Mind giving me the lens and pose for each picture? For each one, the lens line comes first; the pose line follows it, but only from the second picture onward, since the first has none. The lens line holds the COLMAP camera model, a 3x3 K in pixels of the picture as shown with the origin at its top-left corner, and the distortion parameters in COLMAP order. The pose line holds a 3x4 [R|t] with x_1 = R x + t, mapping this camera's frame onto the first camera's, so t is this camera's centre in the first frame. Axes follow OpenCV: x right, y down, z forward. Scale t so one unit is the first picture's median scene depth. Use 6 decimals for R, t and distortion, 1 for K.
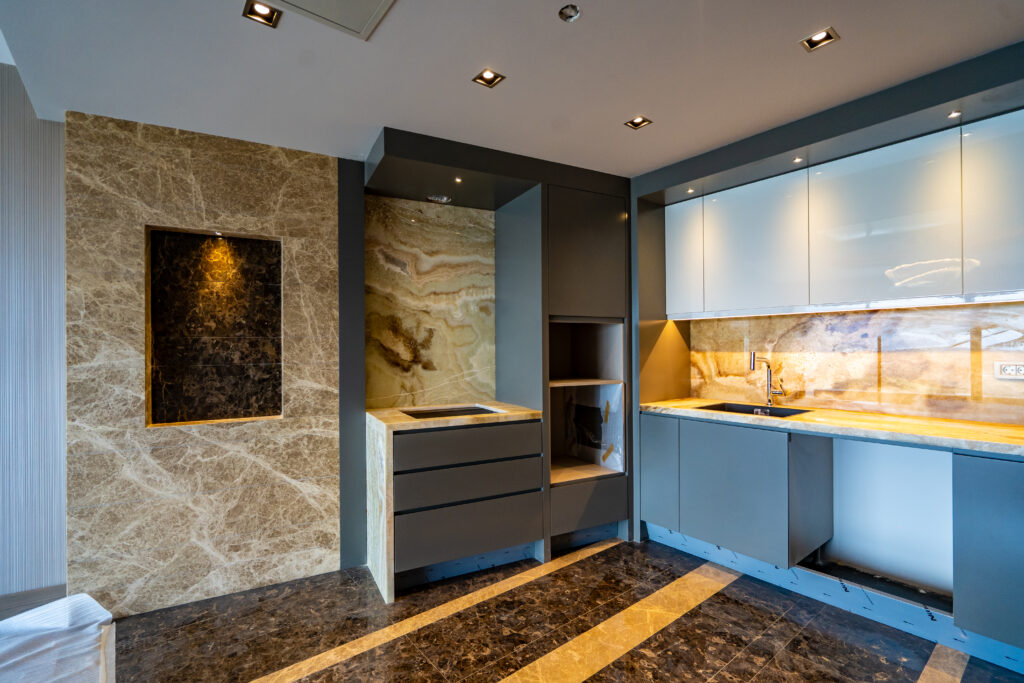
lens RADIAL K [[462.6, 0, 504.1], [0, 462.6, 345.5], [0, 0, 1]] dist [-0.005882, 0.001478]
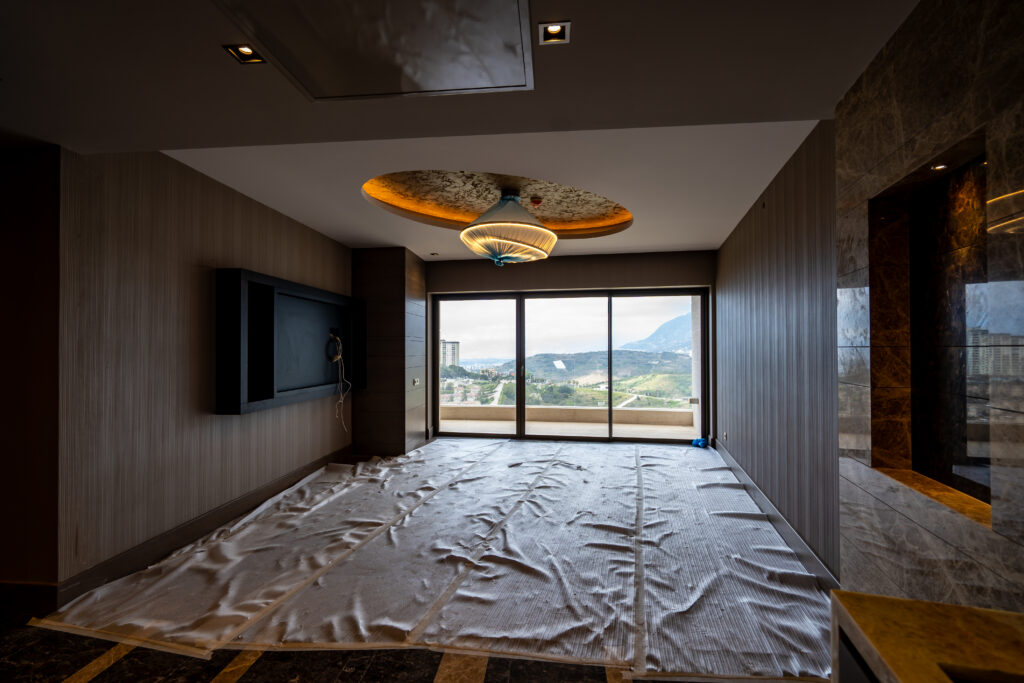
lens RADIAL K [[462.6, 0, 507.3], [0, 462.6, 345.9], [0, 0, 1]] dist [-0.005882, 0.001478]
pose [[-0.693167, 0.004185, -0.720765, 0.160493], [0.012220, 0.999908, -0.005946, -0.021125], [0.720674, -0.012929, -0.693154, 0.942273]]
